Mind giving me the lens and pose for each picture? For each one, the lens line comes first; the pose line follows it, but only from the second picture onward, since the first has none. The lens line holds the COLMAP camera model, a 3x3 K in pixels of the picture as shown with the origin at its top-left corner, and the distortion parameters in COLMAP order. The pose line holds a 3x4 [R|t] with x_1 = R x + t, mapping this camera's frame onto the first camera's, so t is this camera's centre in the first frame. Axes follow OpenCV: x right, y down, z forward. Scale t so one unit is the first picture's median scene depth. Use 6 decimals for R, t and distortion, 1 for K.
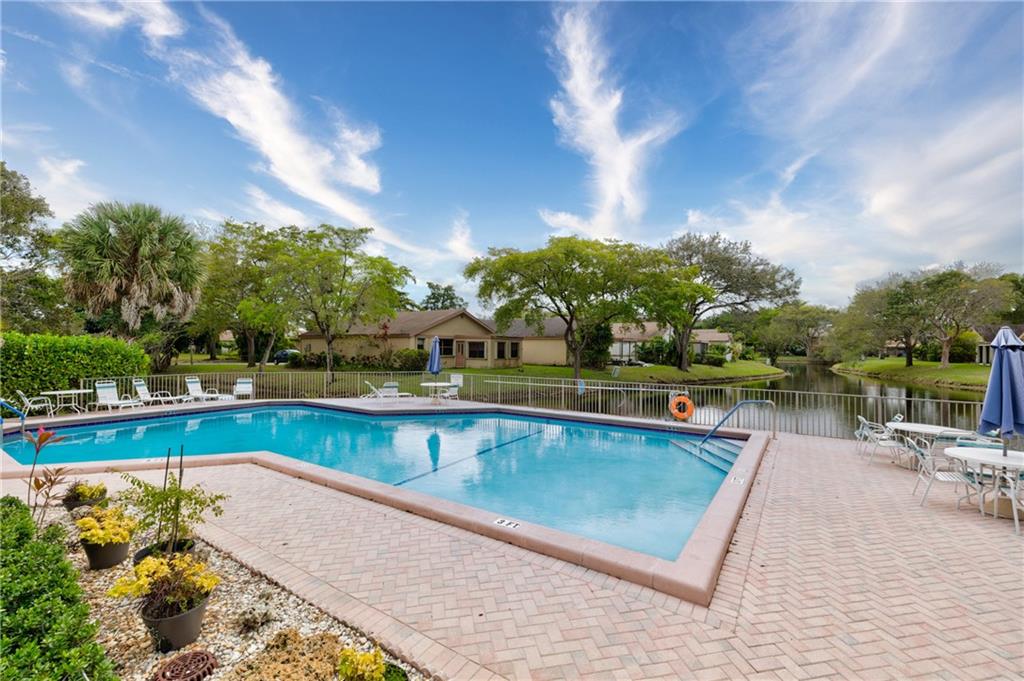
lens RADIAL K [[440.7, 0, 505.5], [0, 440.7, 348.1], [0, 0, 1]] dist [-0.002096, 0.000829]
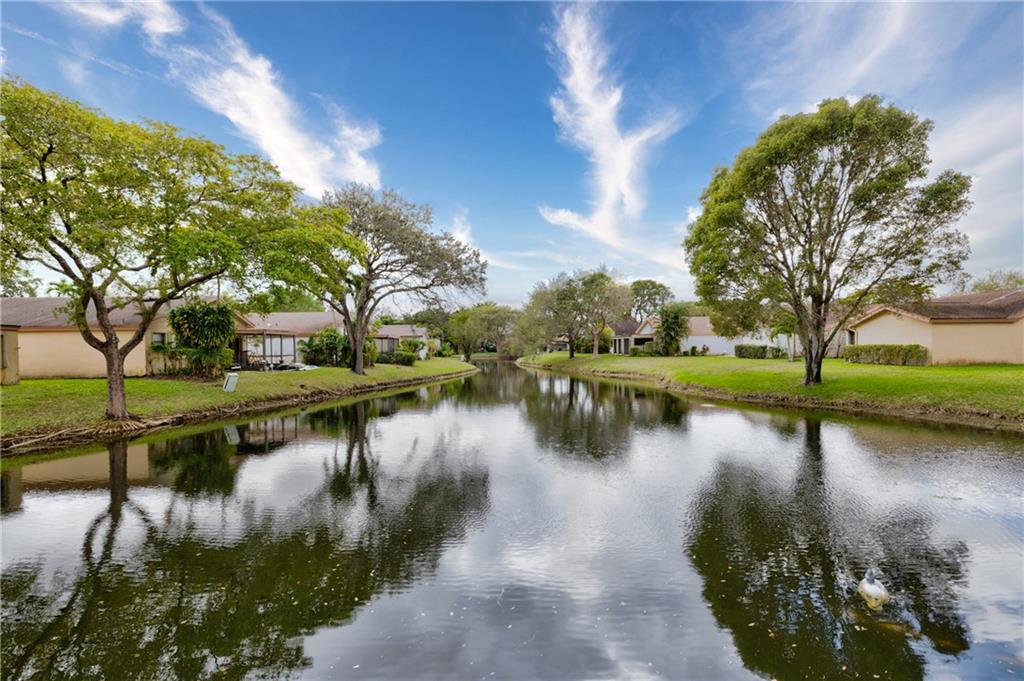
lens RADIAL K [[440.7, 0, 511.5], [0, 440.7, 342.1], [0, 0, 1]] dist [-0.002096, 0.000829]
pose [[0.807785, -0.010898, 0.589377, 0.140167], [0.019982, 0.999761, -0.008900, 0.007694], [-0.589139, 0.018966, 0.807809, 0.193432]]
